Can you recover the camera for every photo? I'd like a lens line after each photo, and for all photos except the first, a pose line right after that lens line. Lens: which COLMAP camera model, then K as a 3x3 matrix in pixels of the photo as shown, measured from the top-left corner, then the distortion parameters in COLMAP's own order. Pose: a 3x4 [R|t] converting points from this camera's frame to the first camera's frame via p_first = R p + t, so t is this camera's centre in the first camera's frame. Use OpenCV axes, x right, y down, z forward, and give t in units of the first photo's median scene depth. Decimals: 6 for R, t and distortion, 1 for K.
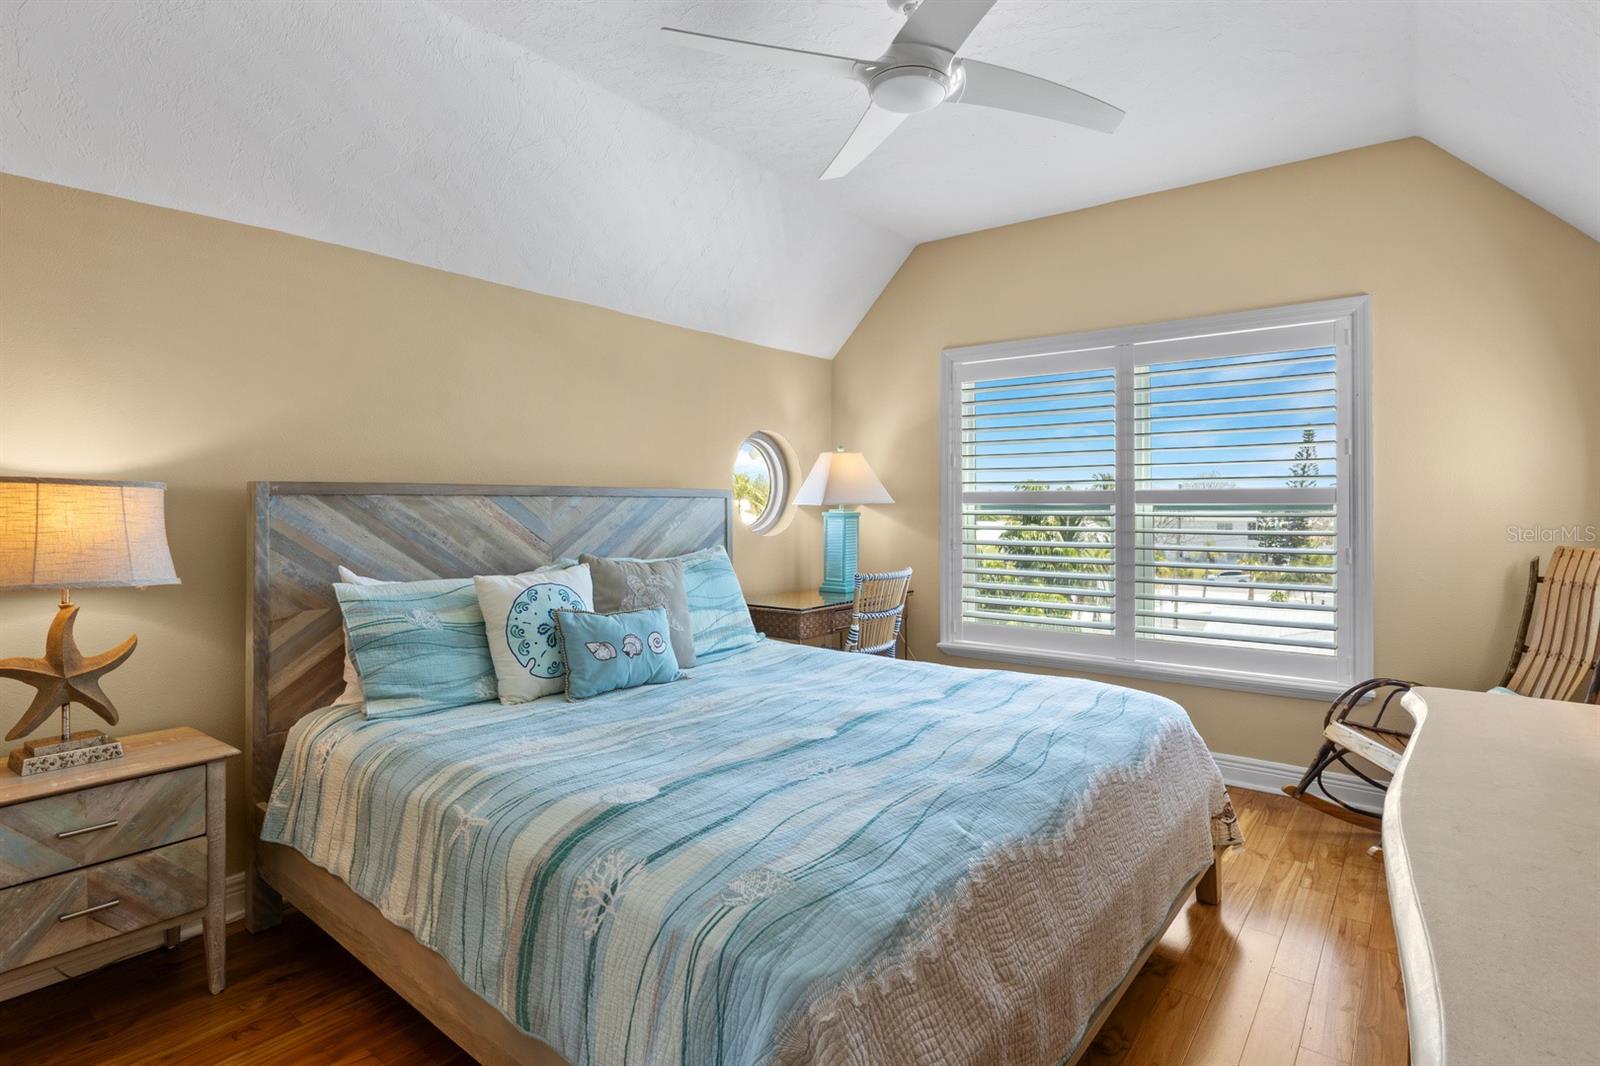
lens RADIAL K [[807.1, 0, 783.3], [0, 807.1, 504.7], [0, 0, 1]] dist [-0.009760, 0.001288]
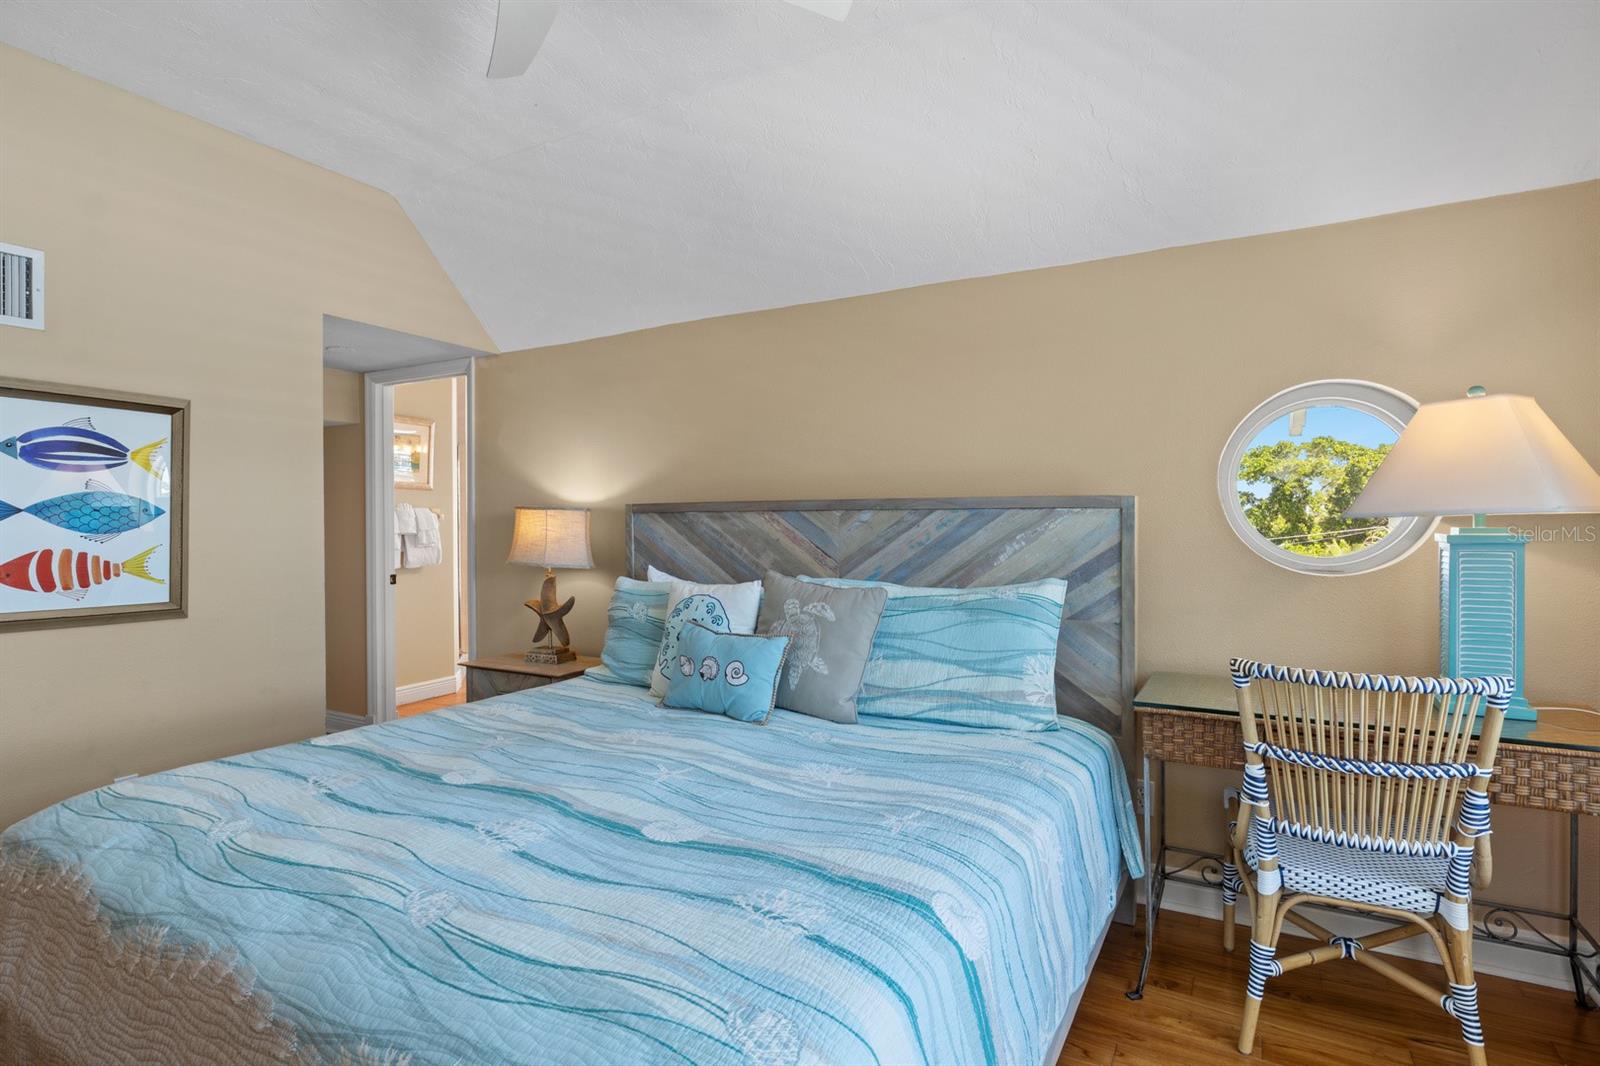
lens RADIAL K [[807.1, 0, 813.3], [0, 807.1, 524.9], [0, 0, 1]] dist [-0.009760, 0.001288]
pose [[0.170614, 0.007535, -0.985309, 0.711087], [0.003517, 0.999960, 0.008256, -0.001471], [0.985332, -0.004874, 0.170581, 0.889144]]
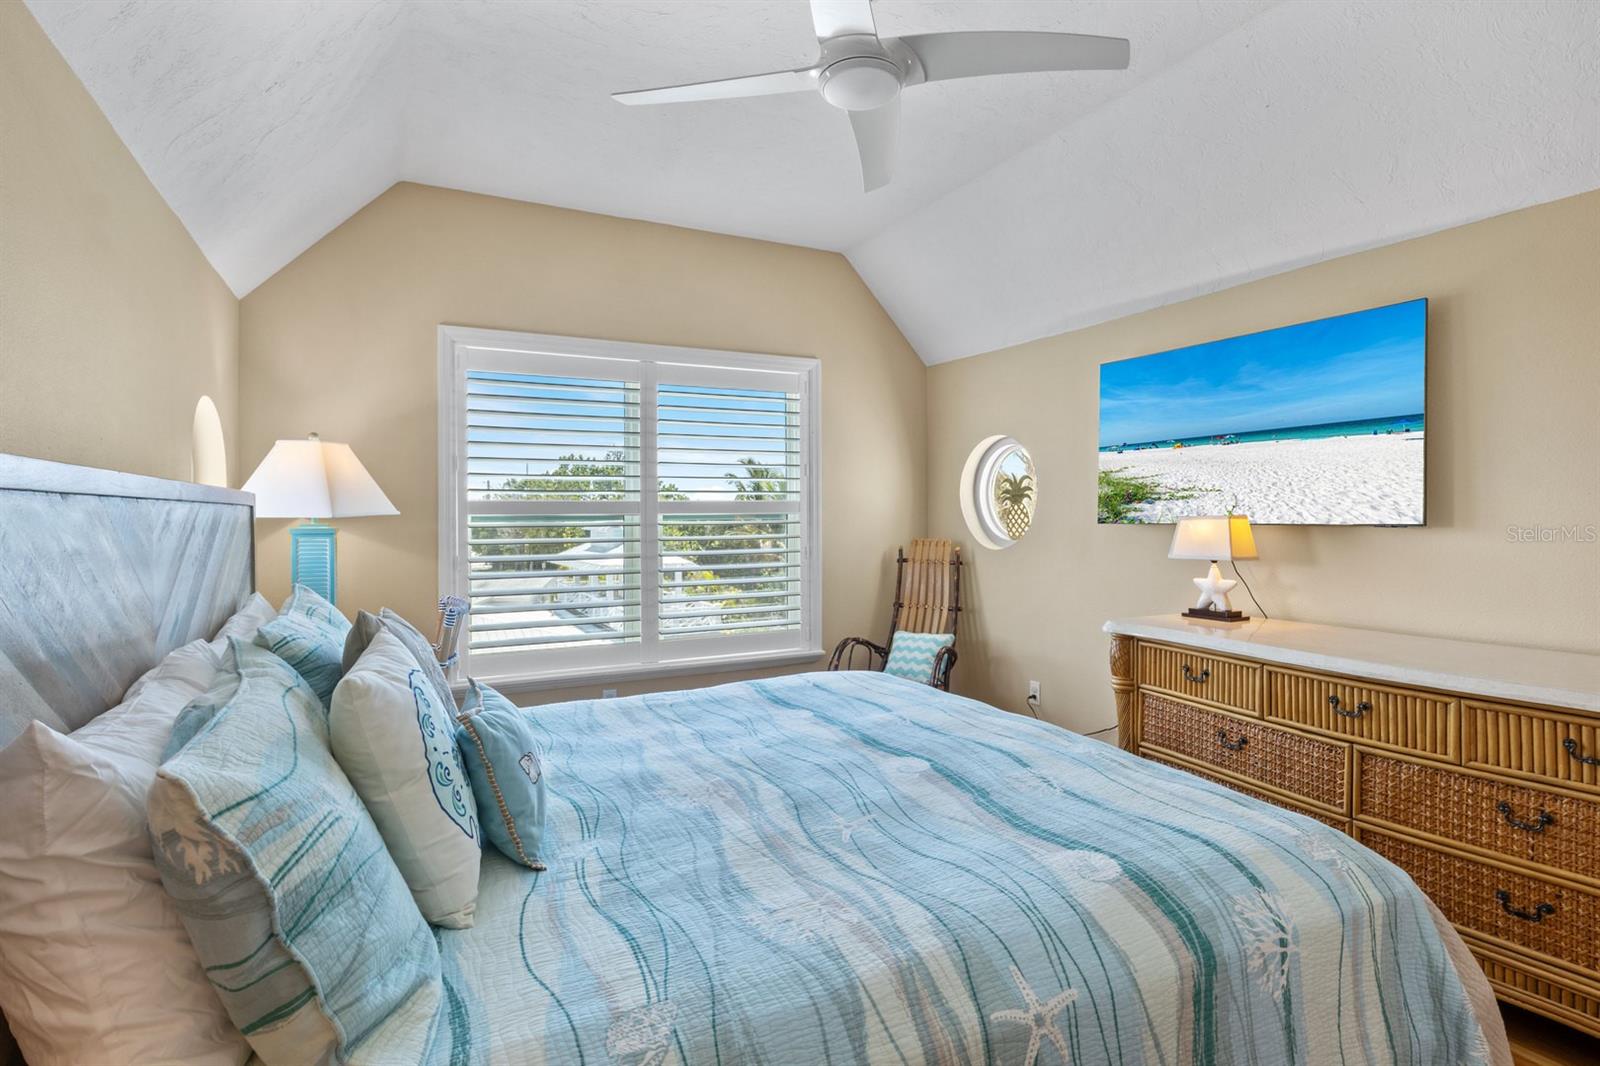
lens RADIAL K [[807.1, 0, 796.0], [0, 807.1, 517.2], [0, 0, 1]] dist [-0.009760, 0.001288]
pose [[0.423529, -0.006328, 0.905860, -0.604061], [0.005986, 0.999973, 0.004187, 0.000053], [-0.905863, 0.003650, 0.423556, 0.527149]]
